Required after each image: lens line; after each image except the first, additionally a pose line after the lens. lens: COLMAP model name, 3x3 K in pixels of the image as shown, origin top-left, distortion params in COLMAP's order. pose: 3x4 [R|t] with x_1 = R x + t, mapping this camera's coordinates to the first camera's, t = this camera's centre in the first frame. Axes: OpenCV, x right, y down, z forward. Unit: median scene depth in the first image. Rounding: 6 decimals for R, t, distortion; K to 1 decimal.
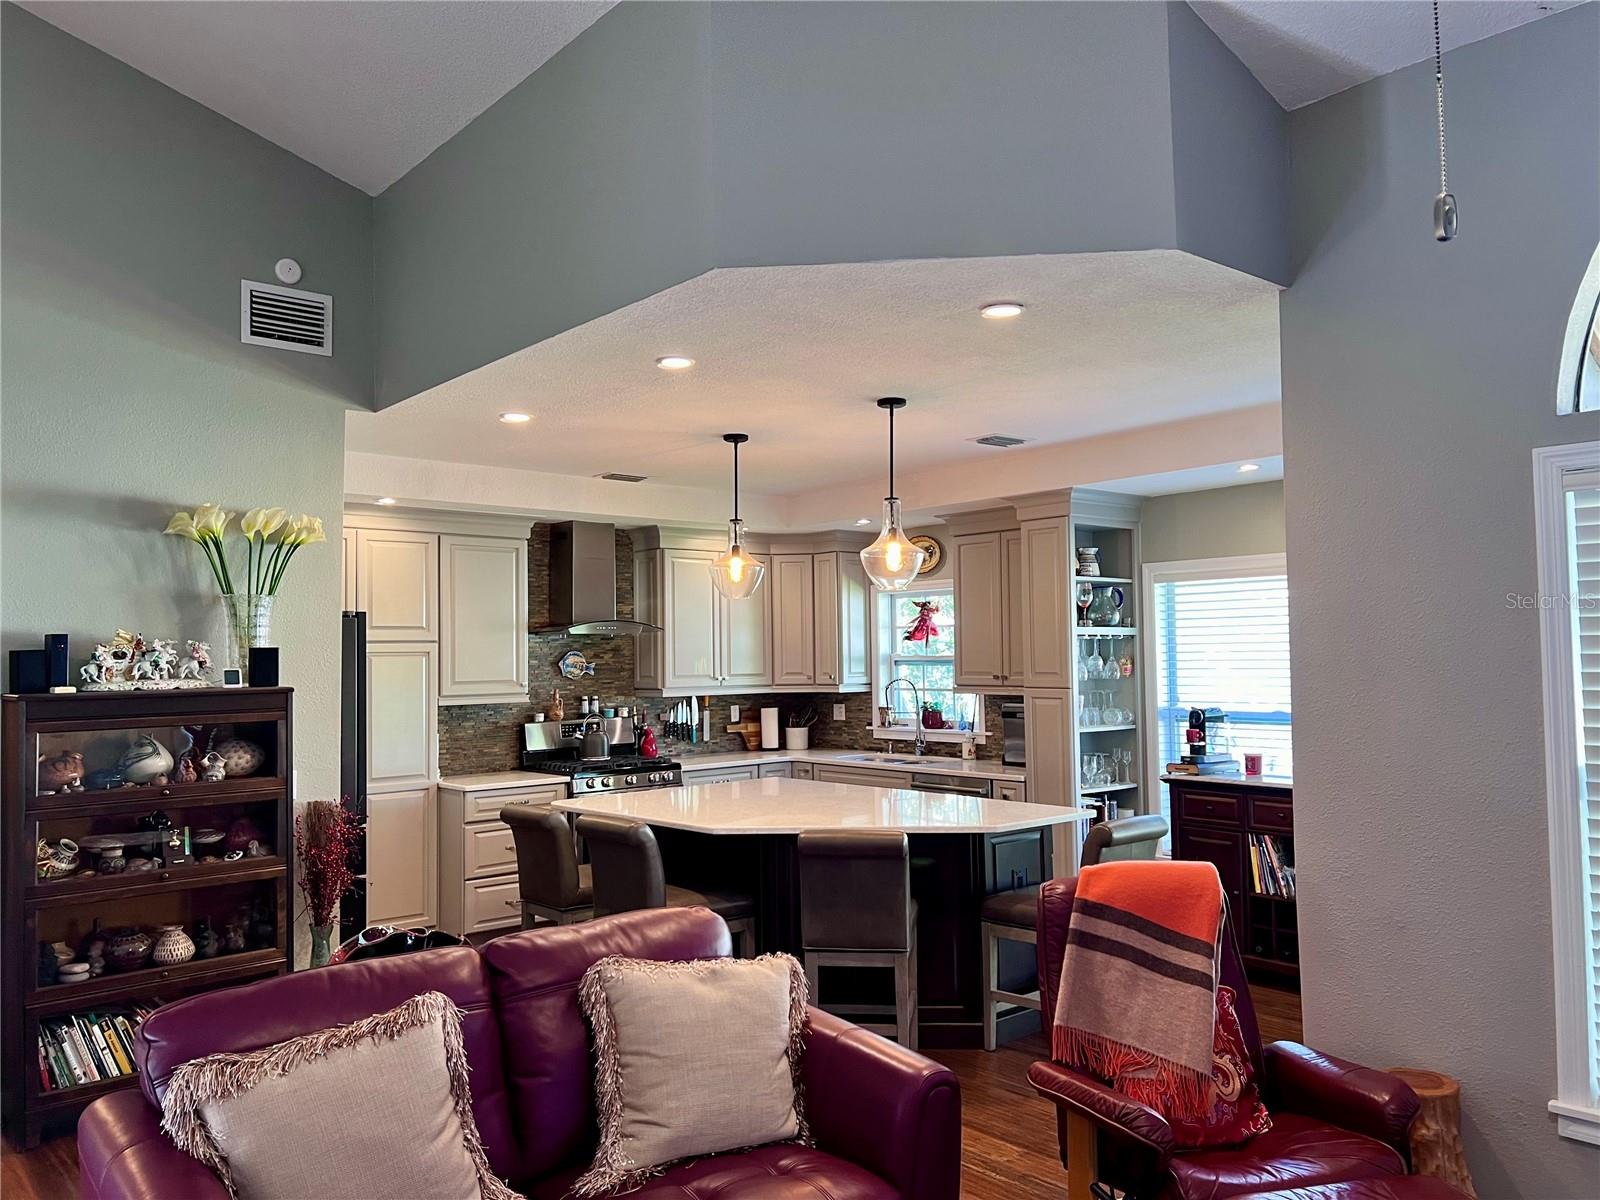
lens RADIAL K [[1200.7, 0, 797.1], [0, 1200.7, 601.3], [0, 0, 1]] dist [0.091210, -0.124536]
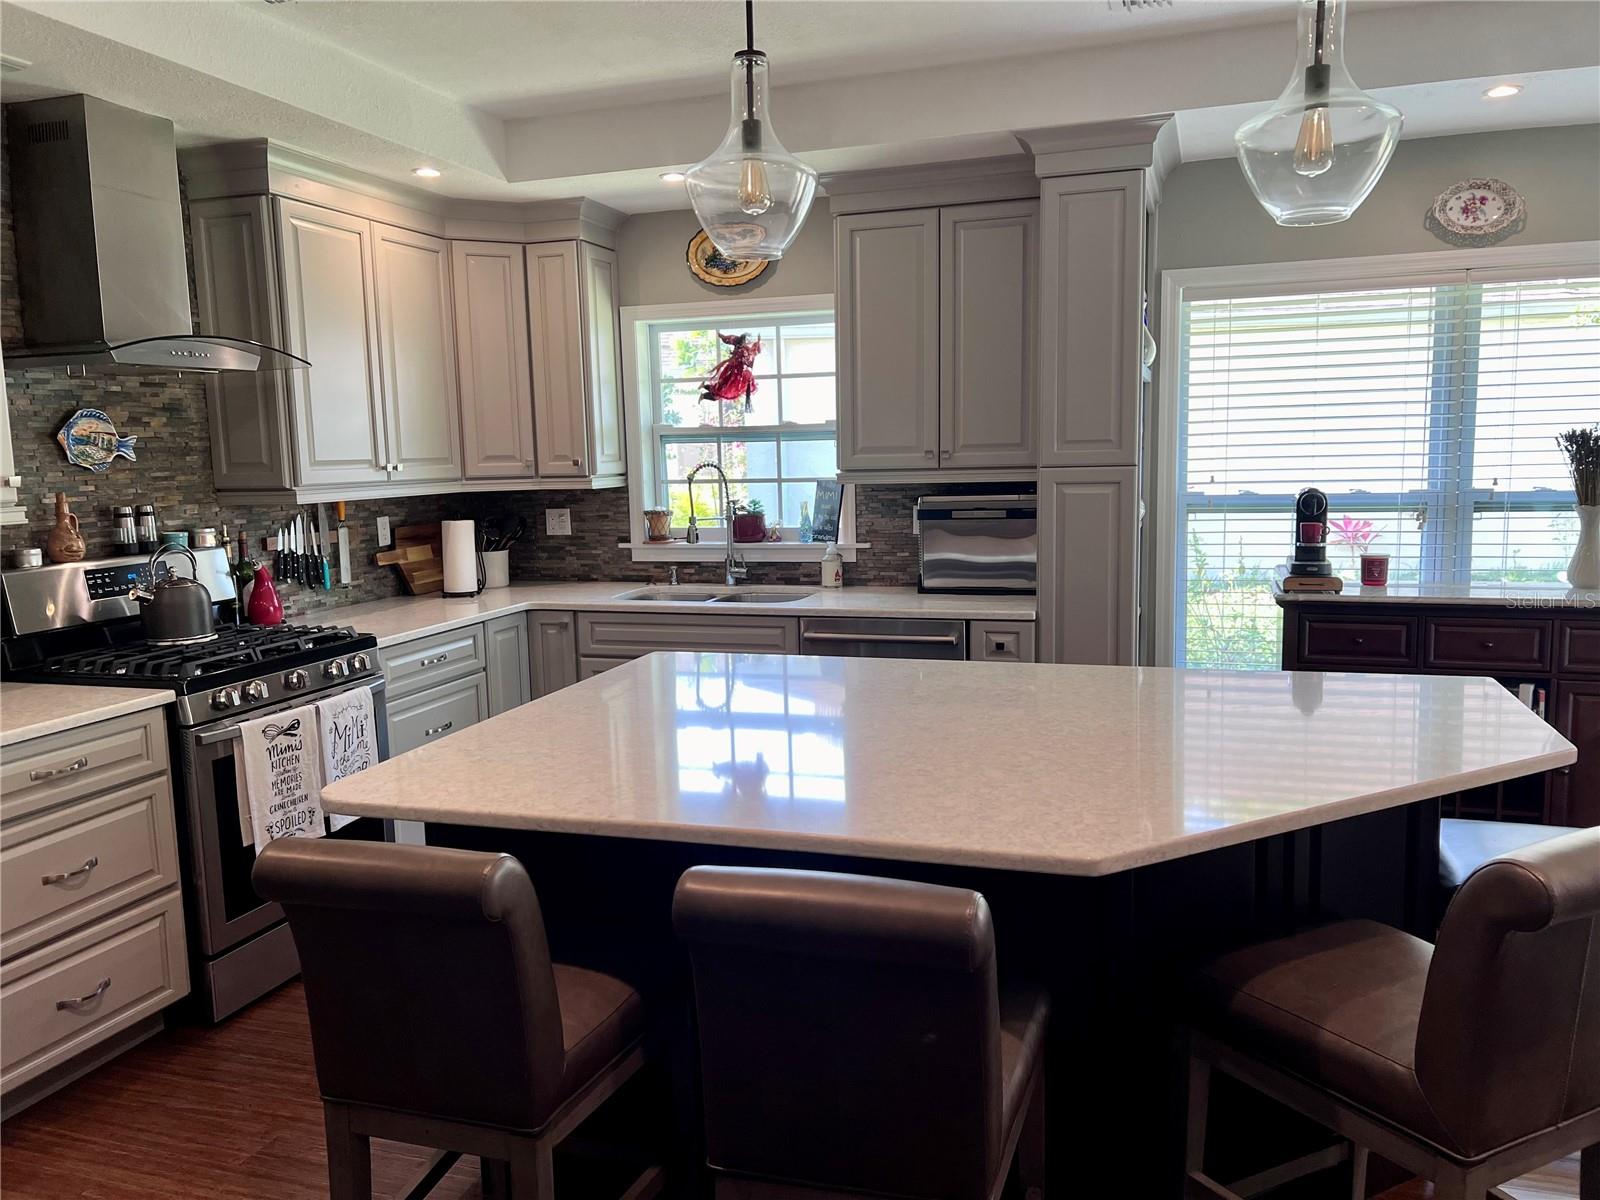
lens RADIAL K [[1200.7, 0, 797.1], [0, 1200.7, 601.3], [0, 0, 1]] dist [0.091210, -0.124536]
pose [[0.856490, -0.072920, 0.510988, -0.194319], [-0.011910, 0.986915, 0.160800, 0.035544], [-0.516027, -0.143809, 0.844414, 0.459001]]
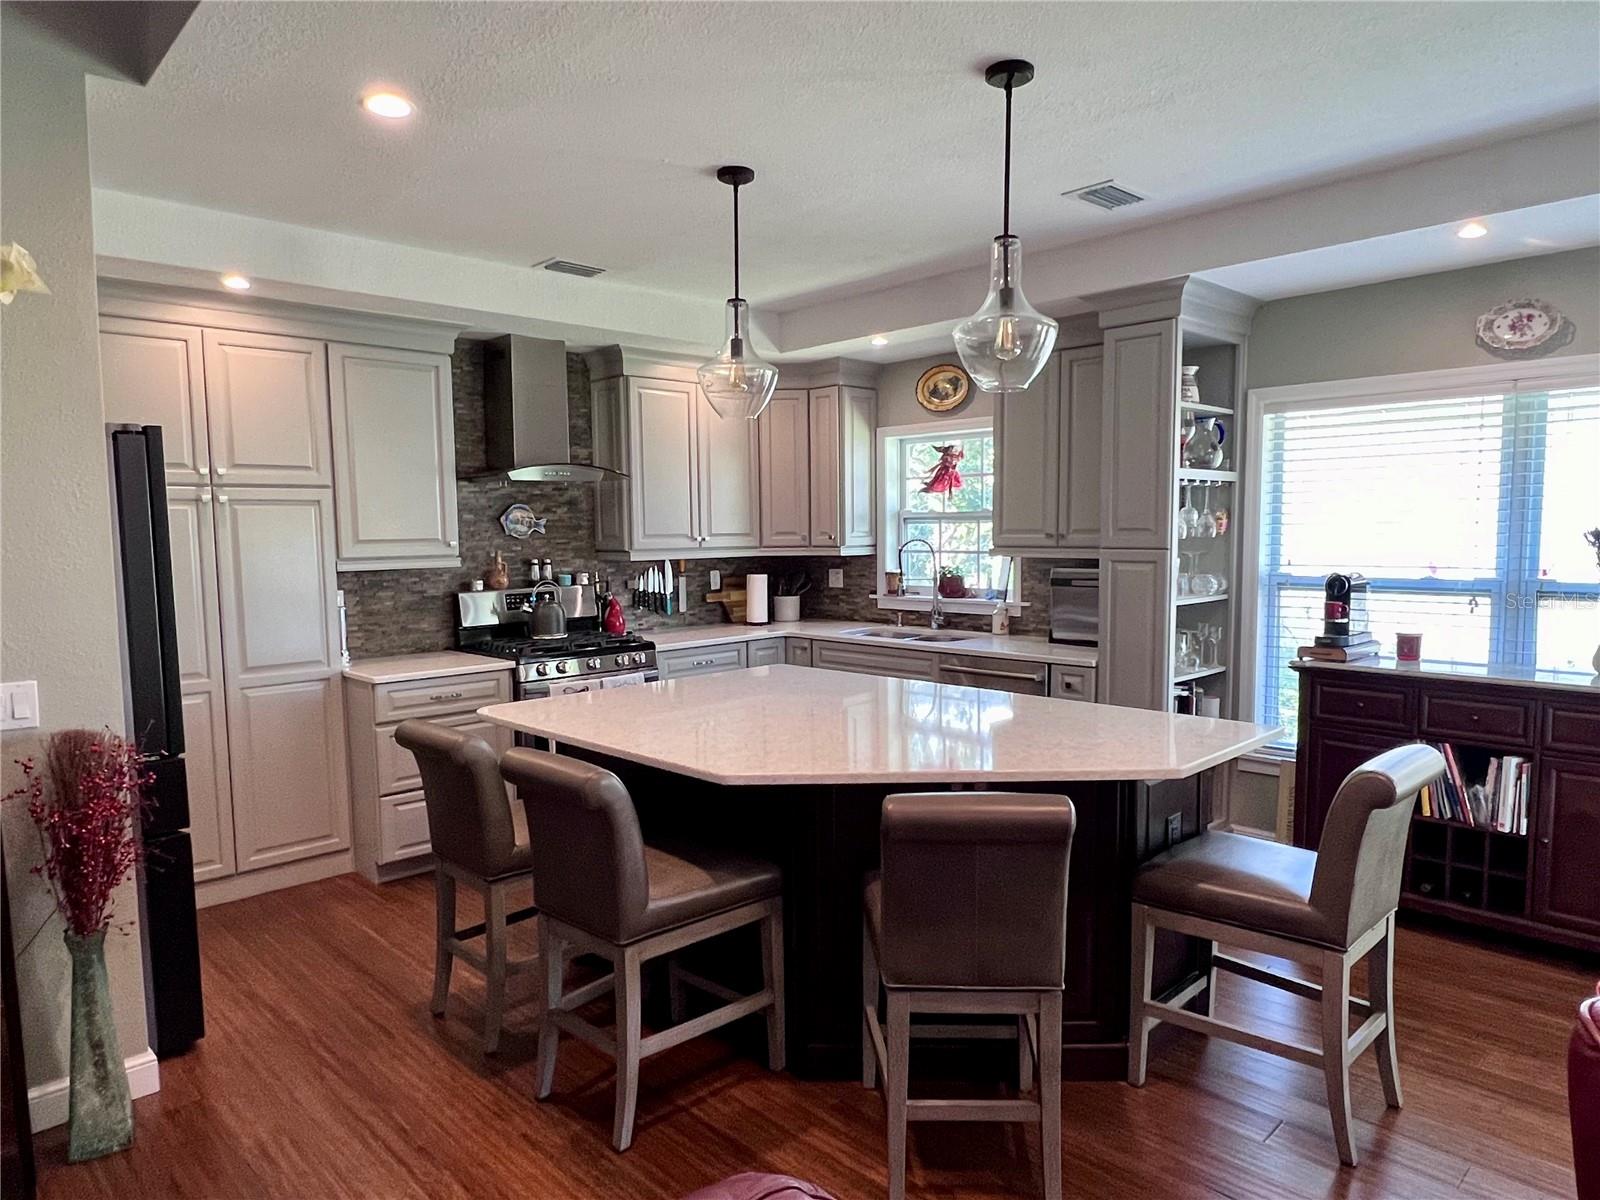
lens RADIAL K [[1021.4, 0, 798.5], [0, 1021.4, 616.2], [0, 0, 1]] dist [-0.002144, -0.001324]
pose [[0.998443, -0.003246, 0.055690, -0.036166], [-0.004225, 0.991038, 0.133516, 0.023562], [-0.055624, -0.133544, 0.989481, 0.298723]]
